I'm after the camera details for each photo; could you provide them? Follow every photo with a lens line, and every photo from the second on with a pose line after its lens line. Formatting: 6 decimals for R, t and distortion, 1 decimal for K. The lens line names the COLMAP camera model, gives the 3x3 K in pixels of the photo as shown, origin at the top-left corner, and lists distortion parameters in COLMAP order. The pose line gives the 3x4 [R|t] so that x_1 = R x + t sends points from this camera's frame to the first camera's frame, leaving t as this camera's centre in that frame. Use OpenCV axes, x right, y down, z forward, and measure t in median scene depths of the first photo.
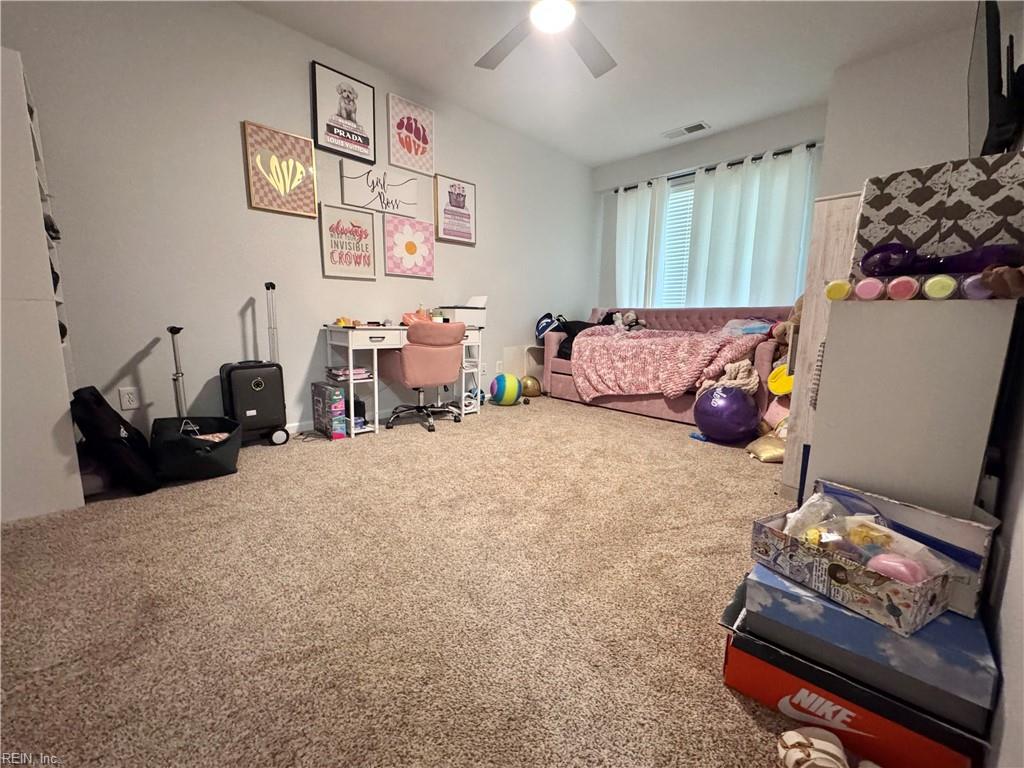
lens RADIAL K [[410.3, 0, 511.0], [0, 410.3, 381.9], [0, 0, 1]] dist [-0.004445, 0.000072]
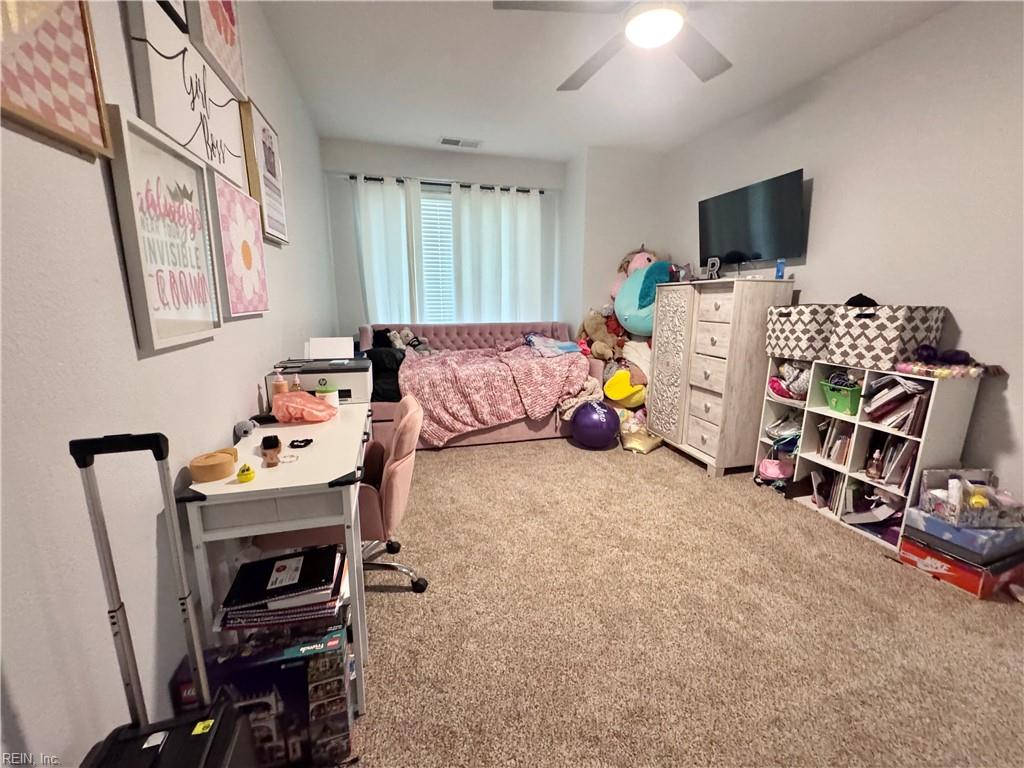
lens RADIAL K [[410.3, 0, 507.1], [0, 410.3, 382.6], [0, 0, 1]] dist [-0.004445, 0.000072]
pose [[0.477767, -0.191227, 0.857421, -0.511168], [0.137244, 0.980284, 0.142154, -0.207588], [-0.867700, 0.049759, 0.494592, 0.518453]]
